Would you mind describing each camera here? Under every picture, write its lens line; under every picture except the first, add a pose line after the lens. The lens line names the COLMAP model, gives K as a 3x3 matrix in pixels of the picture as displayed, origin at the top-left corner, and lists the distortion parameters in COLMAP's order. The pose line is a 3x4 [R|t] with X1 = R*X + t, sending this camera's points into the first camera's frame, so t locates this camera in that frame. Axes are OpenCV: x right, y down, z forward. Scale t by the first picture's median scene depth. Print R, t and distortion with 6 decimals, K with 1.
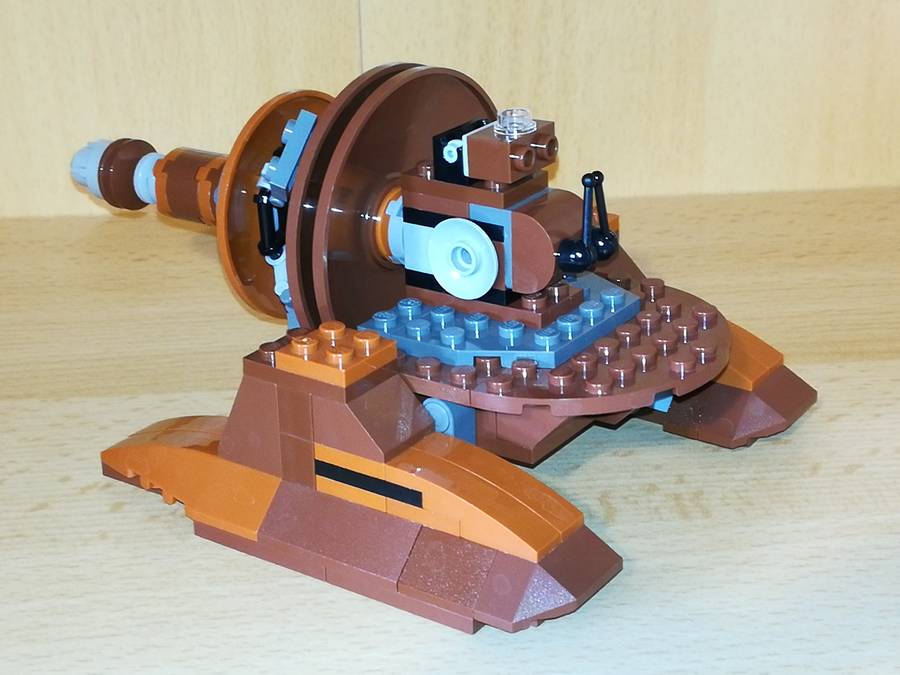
lens RADIAL K [[1726.6, 0, 450.0], [0, 1726.6, 337.5], [0, 0, 1]] dist [0.122802, -0.343522]
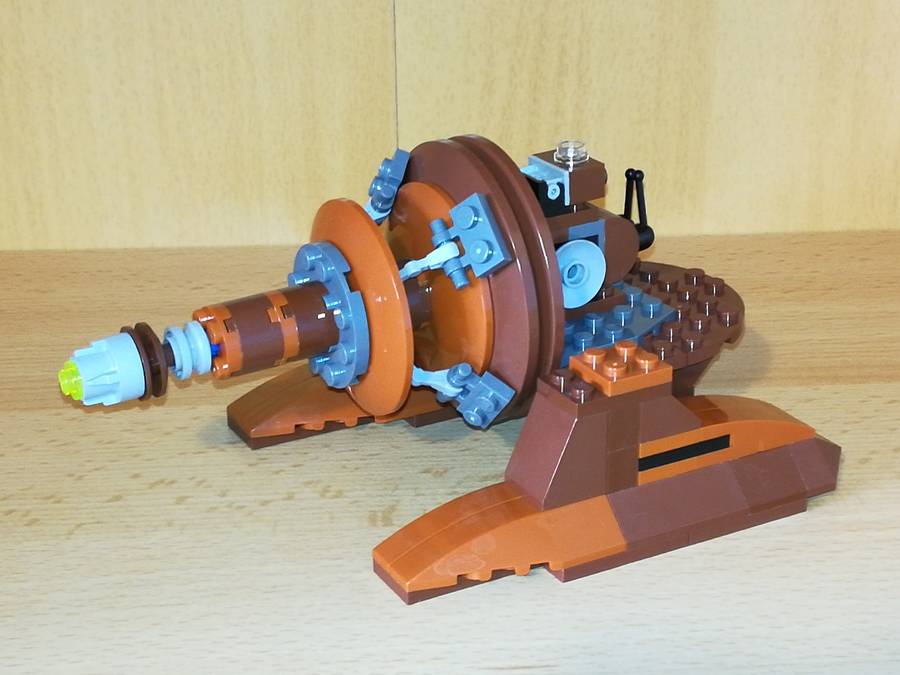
lens RADIAL K [[1717.3, 0, 450.0], [0, 1717.3, 337.5], [0, 0, 1]] dist [0.119320, -0.252149]
pose [[0.999770, 0.012173, -0.017637, 0.006825], [-0.012518, 0.999730, -0.019572, 0.009442], [0.017394, 0.019789, 0.999653, -0.150744]]
